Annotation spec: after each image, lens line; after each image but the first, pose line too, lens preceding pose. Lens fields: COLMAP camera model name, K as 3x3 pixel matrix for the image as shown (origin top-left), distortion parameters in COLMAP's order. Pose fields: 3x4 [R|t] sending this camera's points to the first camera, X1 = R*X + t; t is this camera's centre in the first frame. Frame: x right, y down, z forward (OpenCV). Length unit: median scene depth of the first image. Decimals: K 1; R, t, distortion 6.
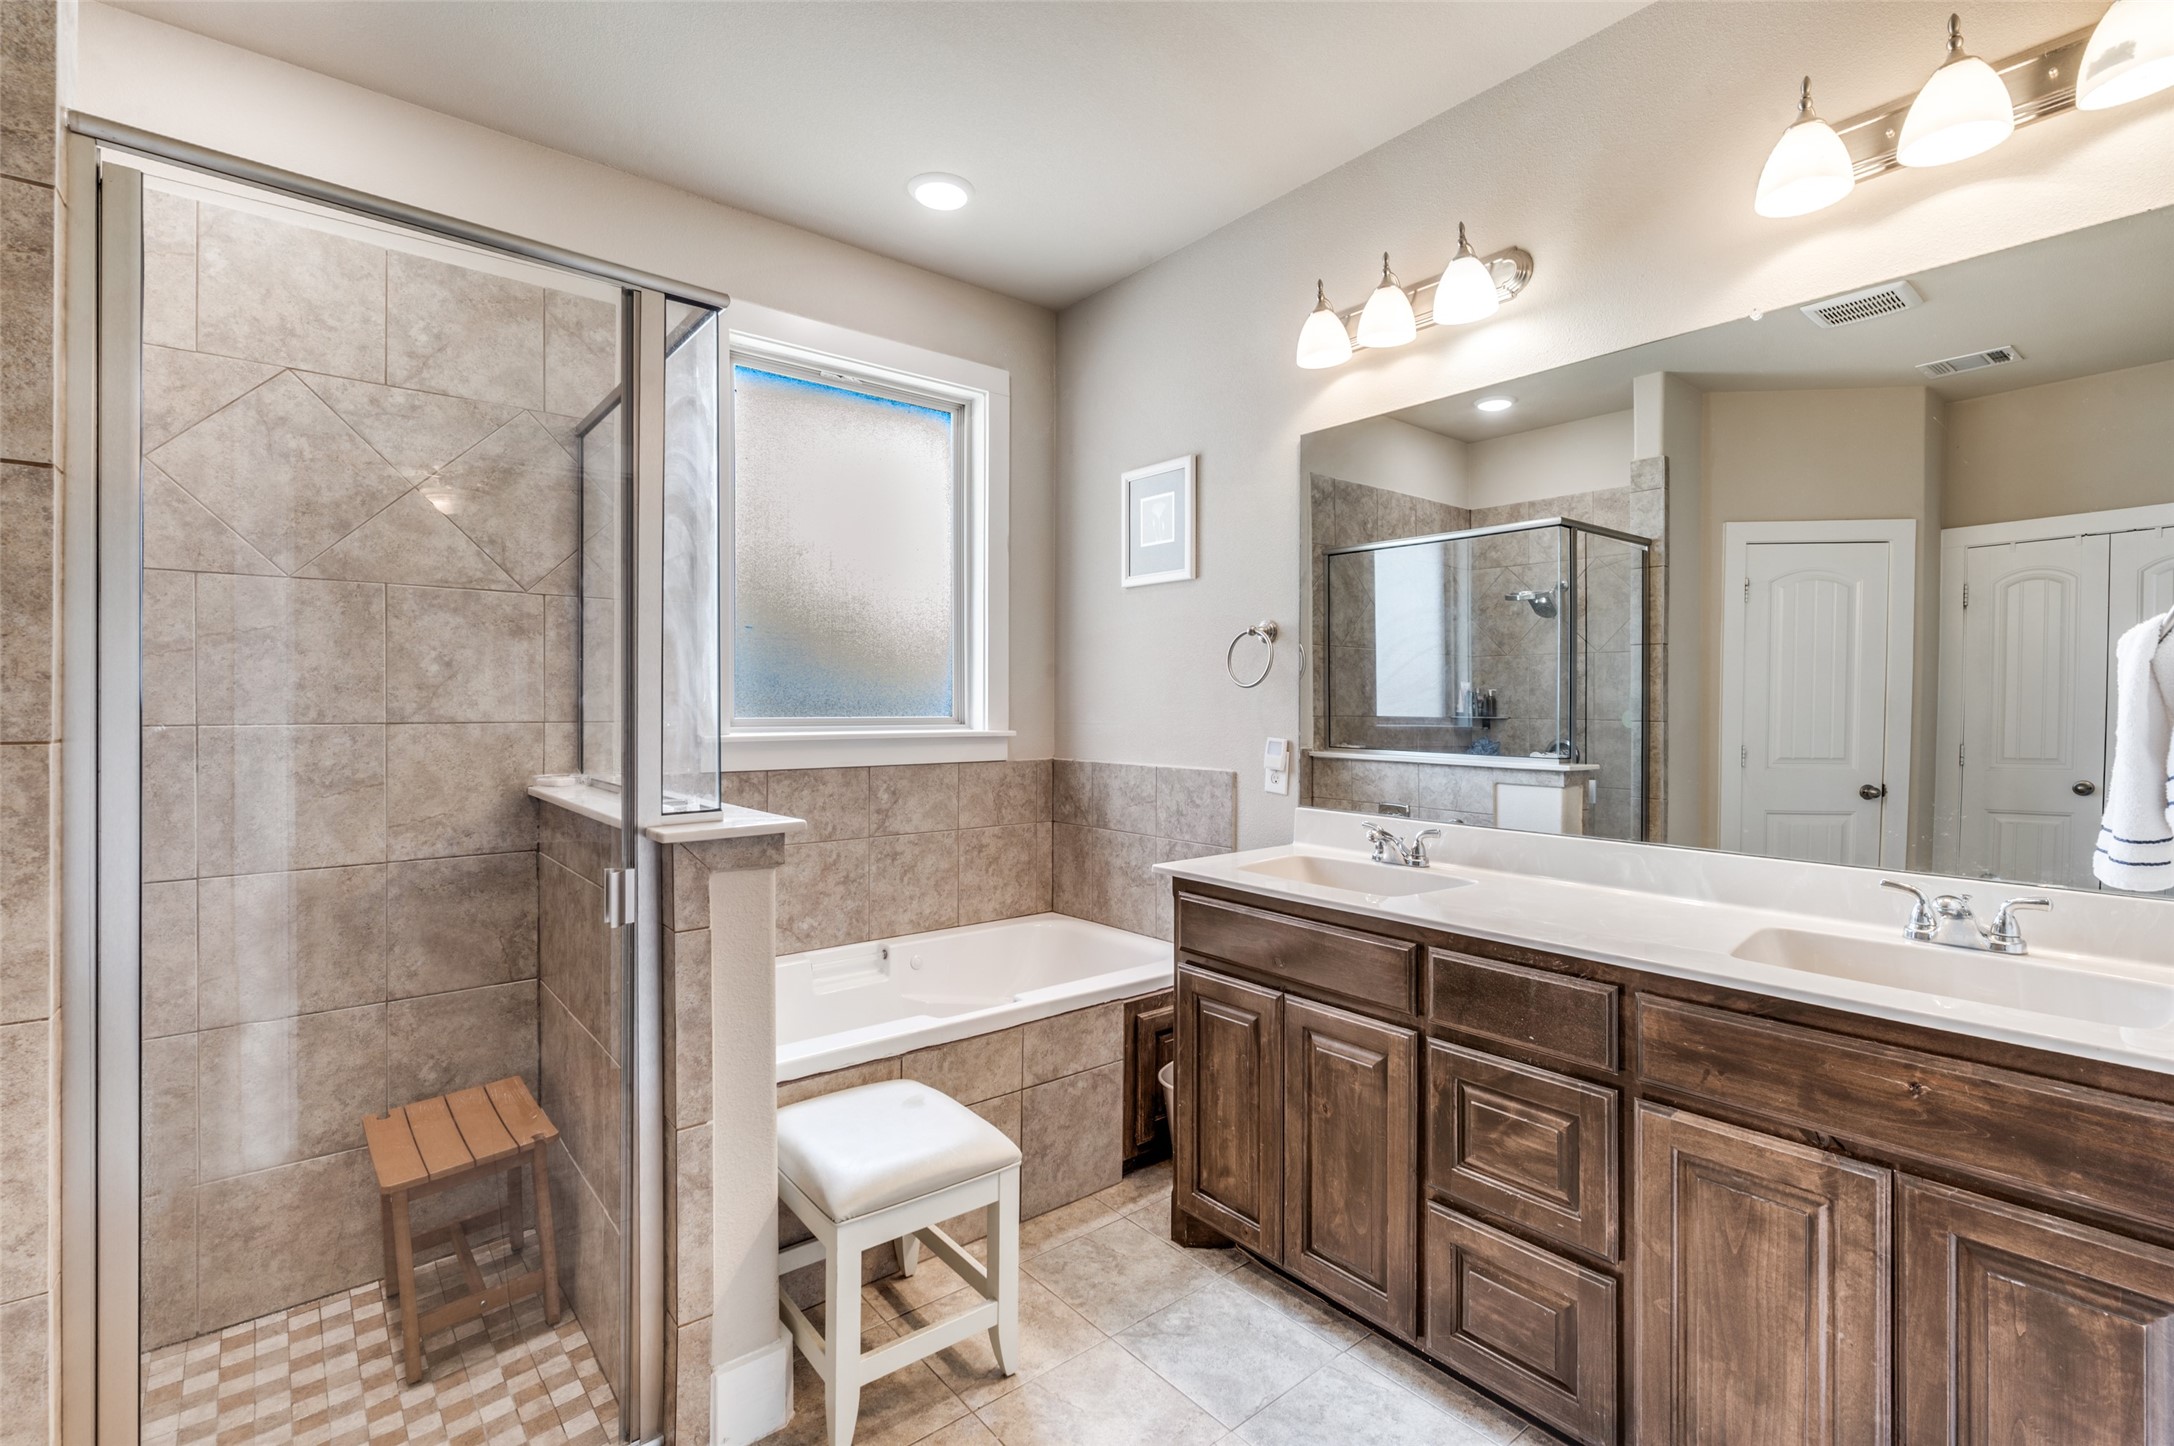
lens RADIAL K [[967.8, 0, 1087.8], [0, 967.8, 716.4], [0, 0, 1]] dist [0.000188, -0.000135]
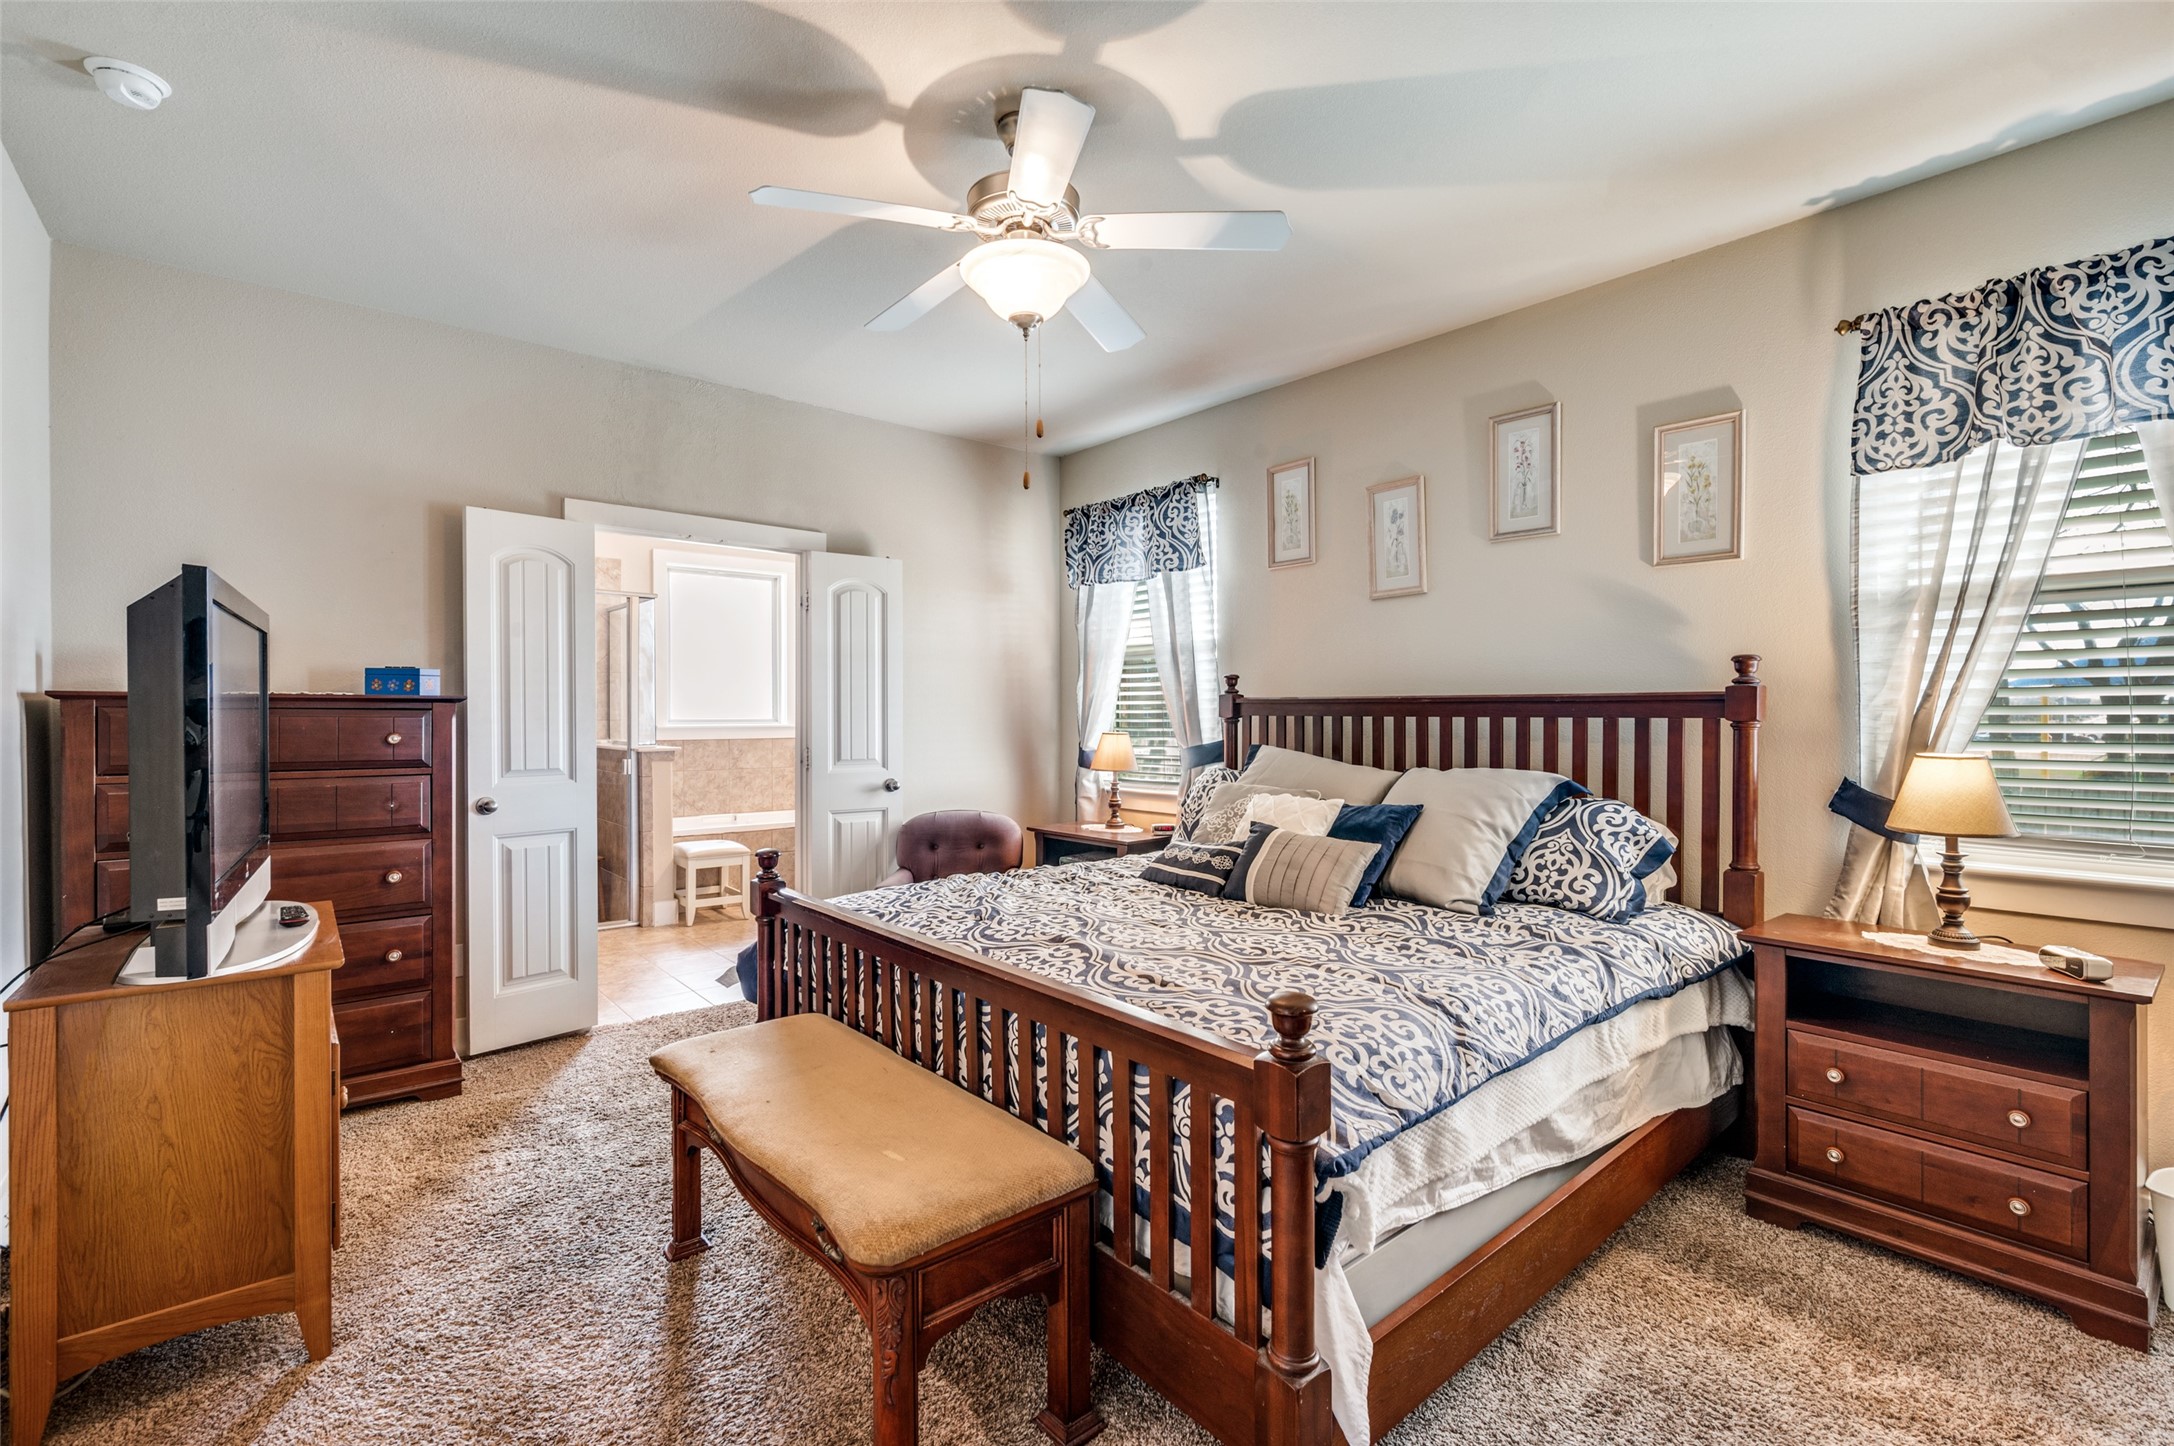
lens RADIAL K [[967.8, 0, 1087.3], [0, 967.8, 719.6], [0, 0, 1]] dist [0.000188, -0.000135]
pose [[0.999942, -0.001798, 0.010656, 1.148462], [0.001798, 0.999998, 0.000006, 0.011303], [-0.010656, 0.000013, 0.999943, -2.523917]]
